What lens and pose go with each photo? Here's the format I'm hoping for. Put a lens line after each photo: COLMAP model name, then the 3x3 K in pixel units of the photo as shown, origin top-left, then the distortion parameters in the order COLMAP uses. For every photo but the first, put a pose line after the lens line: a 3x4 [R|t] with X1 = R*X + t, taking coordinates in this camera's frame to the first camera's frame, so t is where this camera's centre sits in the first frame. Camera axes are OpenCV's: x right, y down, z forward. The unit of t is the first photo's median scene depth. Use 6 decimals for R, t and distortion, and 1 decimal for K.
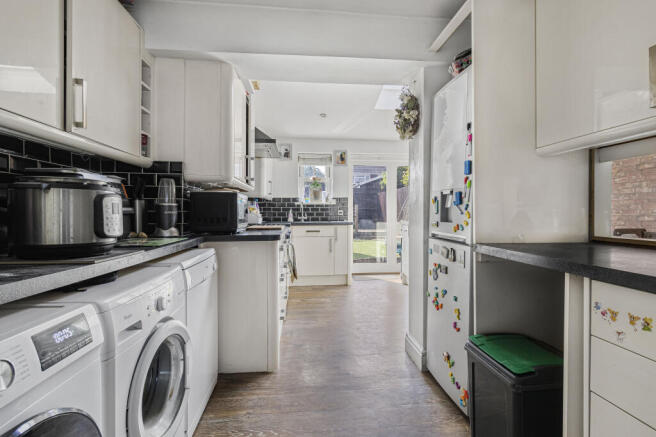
lens RADIAL K [[330.4, 0, 328.5], [0, 330.4, 206.3], [0, 0, 1]] dist [-0.000997, -0.000562]
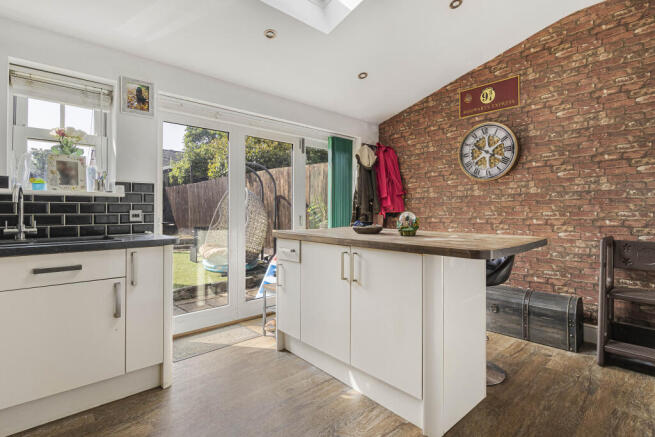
lens RADIAL K [[329.9, 0, 328.0], [0, 329.9, 206.3], [0, 0, 1]] dist [-0.000997, -0.000562]
pose [[0.789258, 0.015055, 0.613877, -0.033434], [-0.011357, 0.999886, -0.009919, 0.007718], [-0.613956, 0.000857, 0.789340, 0.485284]]
